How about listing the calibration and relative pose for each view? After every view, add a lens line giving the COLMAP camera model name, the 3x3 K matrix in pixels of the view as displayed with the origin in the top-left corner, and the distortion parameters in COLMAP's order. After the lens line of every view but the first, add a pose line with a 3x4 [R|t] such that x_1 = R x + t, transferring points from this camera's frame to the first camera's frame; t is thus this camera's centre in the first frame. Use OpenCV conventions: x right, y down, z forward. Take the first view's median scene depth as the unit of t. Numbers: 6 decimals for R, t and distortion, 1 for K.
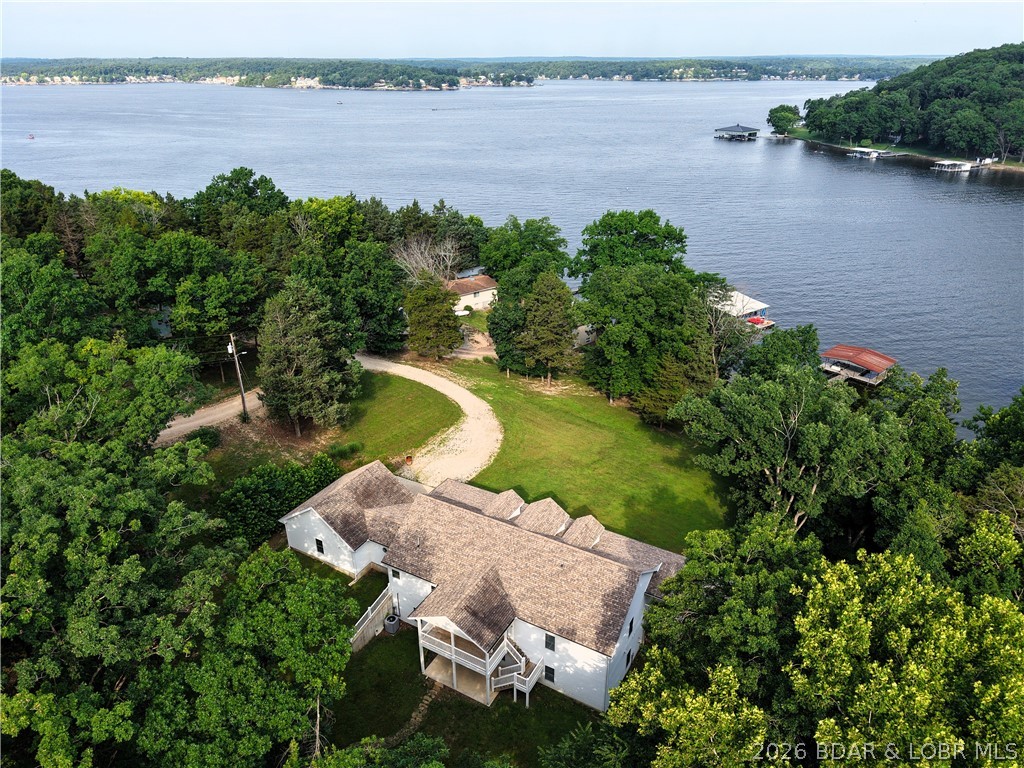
lens RADIAL K [[682.7, 0, 512.0], [0, 682.7, 384.0], [0, 0, 1]] dist [-0.007028, -0.004819]
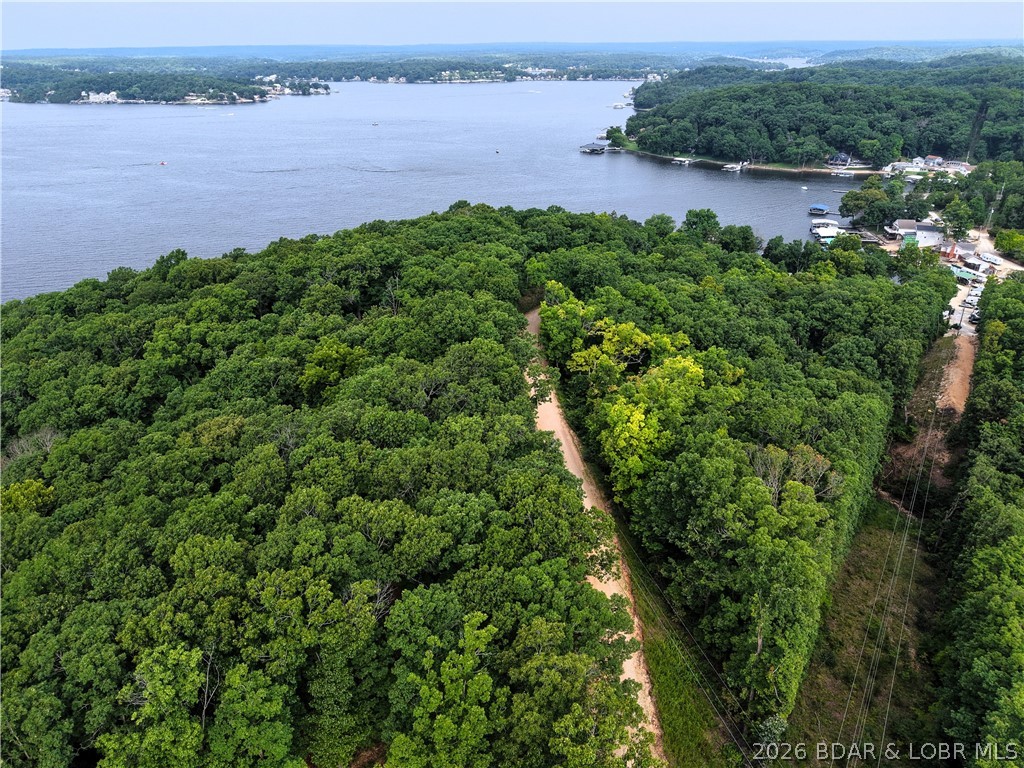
lens RADIAL K [[682.7, 0, 512.0], [0, 682.7, 384.0], [0, 0, 1]] dist [-0.007028, -0.004819]
pose [[0.931134, -0.163955, 0.325743, -0.208413], [0.158202, 0.986414, 0.044269, 0.031166], [-0.328576, 0.010313, 0.944421, -0.192761]]
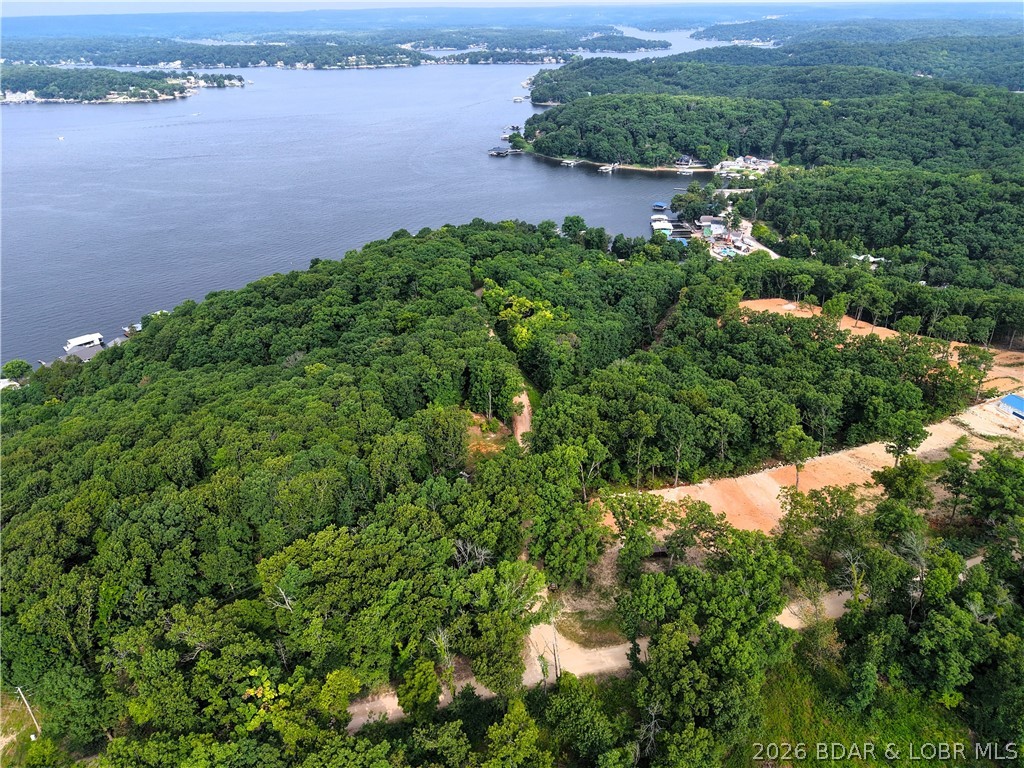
lens RADIAL K [[682.7, 0, 512.0], [0, 682.7, 384.0], [0, 0, 1]] dist [-0.007028, -0.004819]
pose [[0.873841, -0.240393, 0.422627, -0.289028], [0.214166, 0.970663, 0.109301, 0.032168], [-0.436503, -0.004999, 0.899689, -0.356370]]
